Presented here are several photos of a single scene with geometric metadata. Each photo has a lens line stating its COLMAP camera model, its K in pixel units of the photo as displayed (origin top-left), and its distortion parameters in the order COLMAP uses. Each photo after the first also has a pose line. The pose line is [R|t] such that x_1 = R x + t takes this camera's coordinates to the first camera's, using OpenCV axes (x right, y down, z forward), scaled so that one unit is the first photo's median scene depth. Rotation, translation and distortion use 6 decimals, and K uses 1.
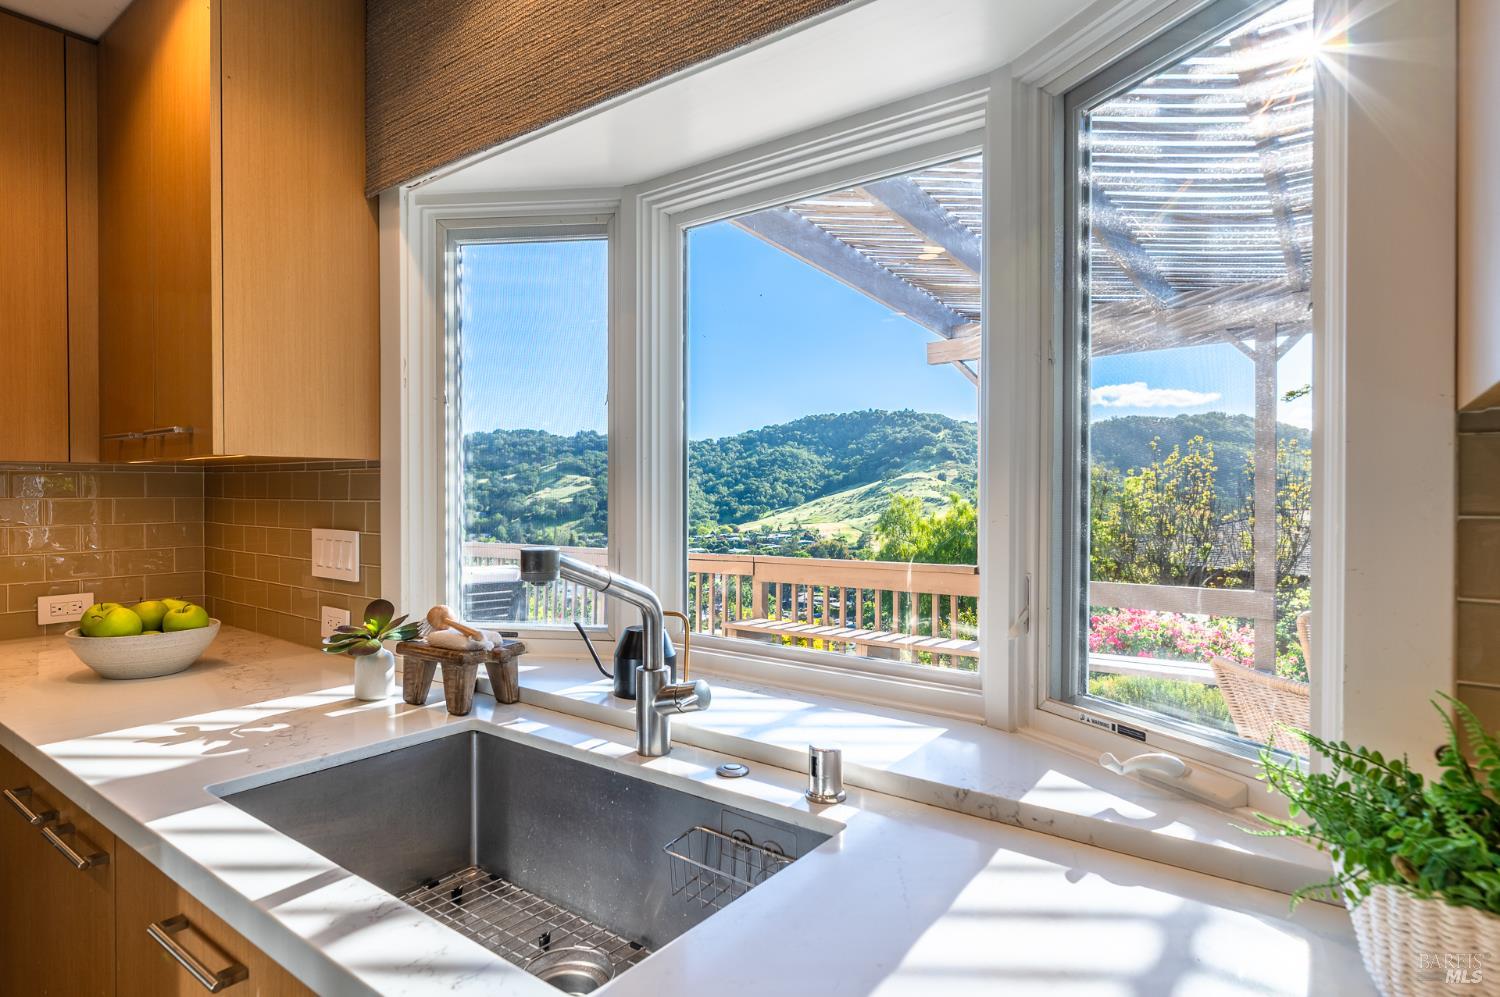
lens RADIAL K [[794.8, 0, 750.0], [0, 794.8, 498.5], [0, 0, 1]] dist [-0.002095, 0.000149]
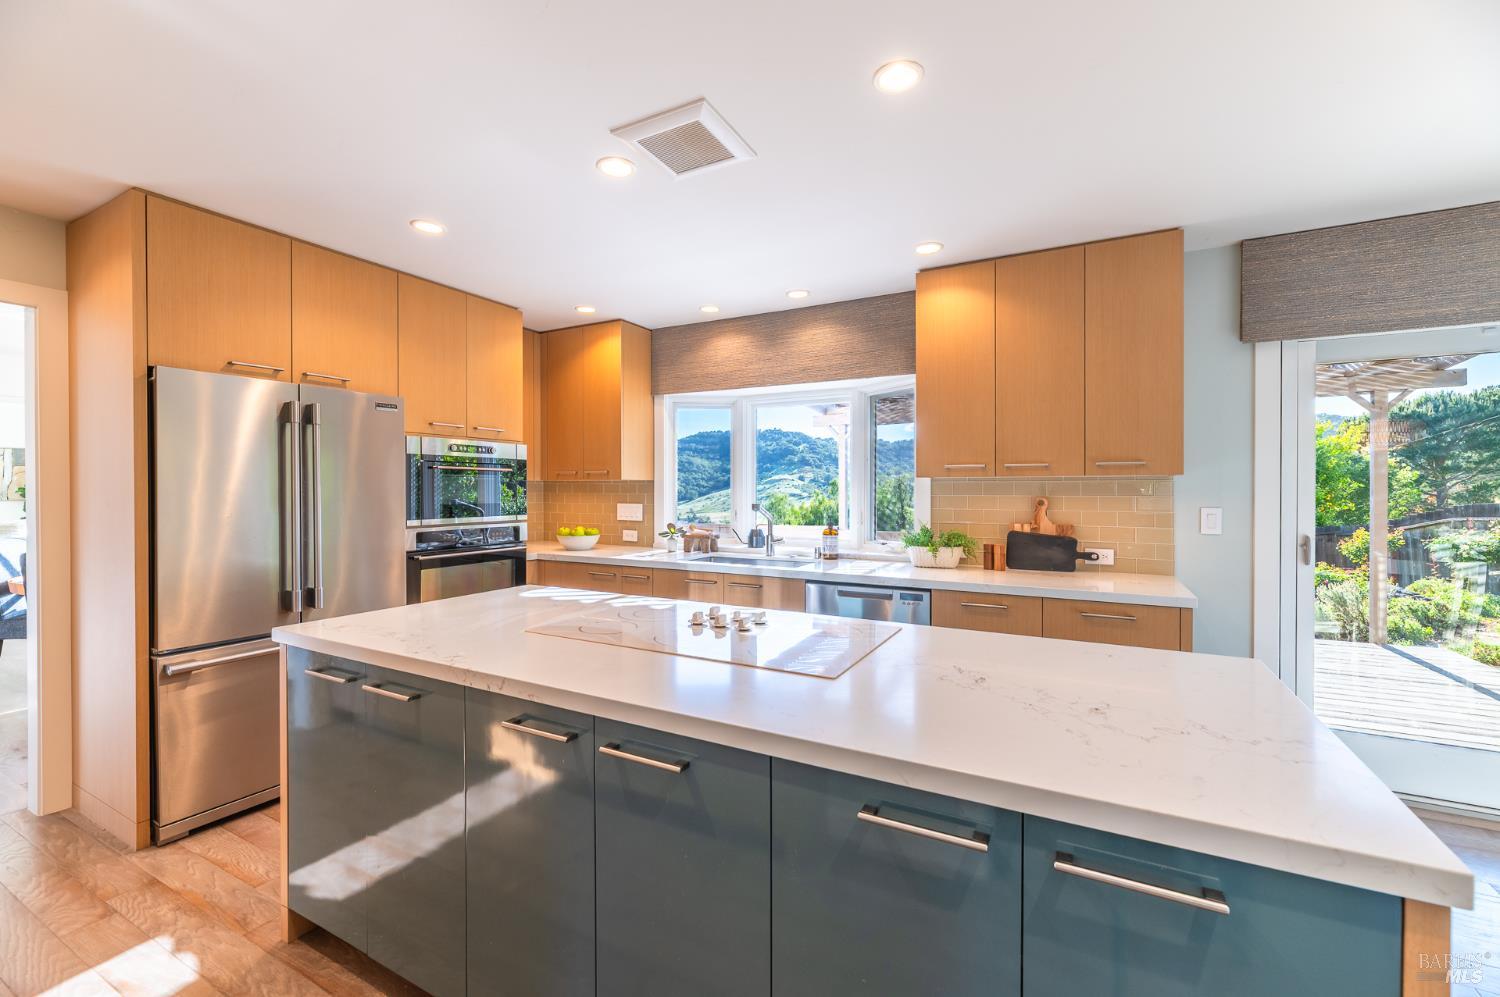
lens RADIAL K [[603.7, 0, 744.3], [0, 603.7, 500.8], [0, 0, 1]] dist [-0.000405, 0.000347]
pose [[0.989588, -0.005845, 0.143811, -0.063792], [0.004325, 0.999931, 0.010883, 0.000809], [-0.143865, -0.010148, 0.989545, -0.186924]]
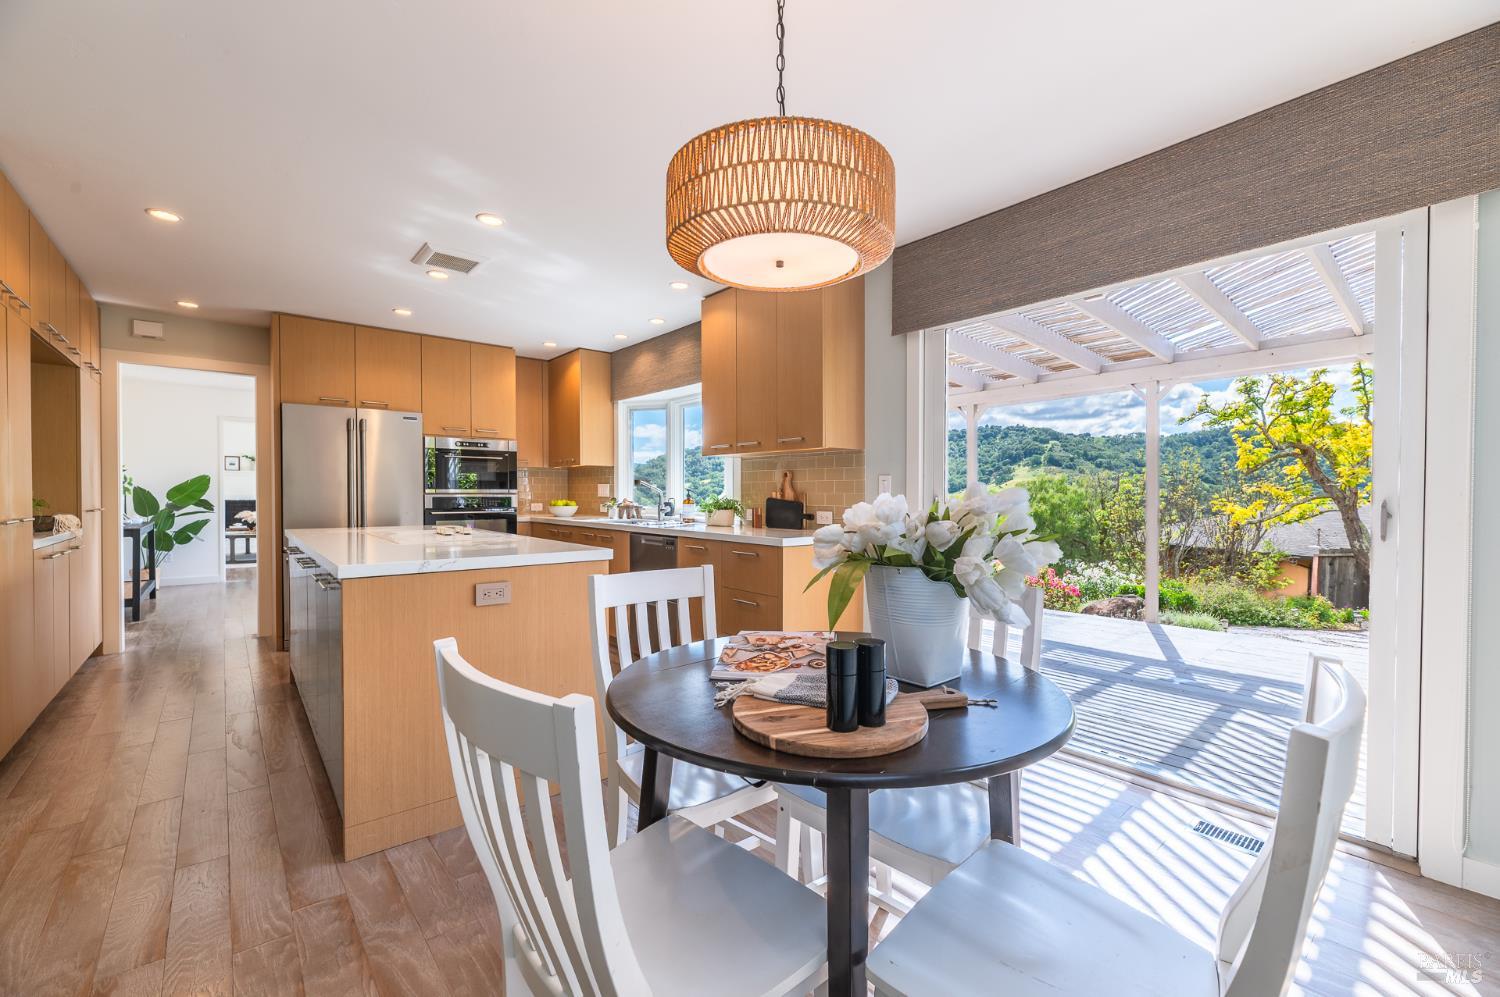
lens RADIAL K [[614.2, 0, 737.3], [0, 614.2, 498.6], [0, 0, 1]] dist [-0.016092, 0.000008]
pose [[0.969877, 0.003463, -0.243571, 0.125016], [-0.003180, 0.999994, 0.001553, 0.015303], [0.243575, -0.000732, 0.969882, -0.259741]]
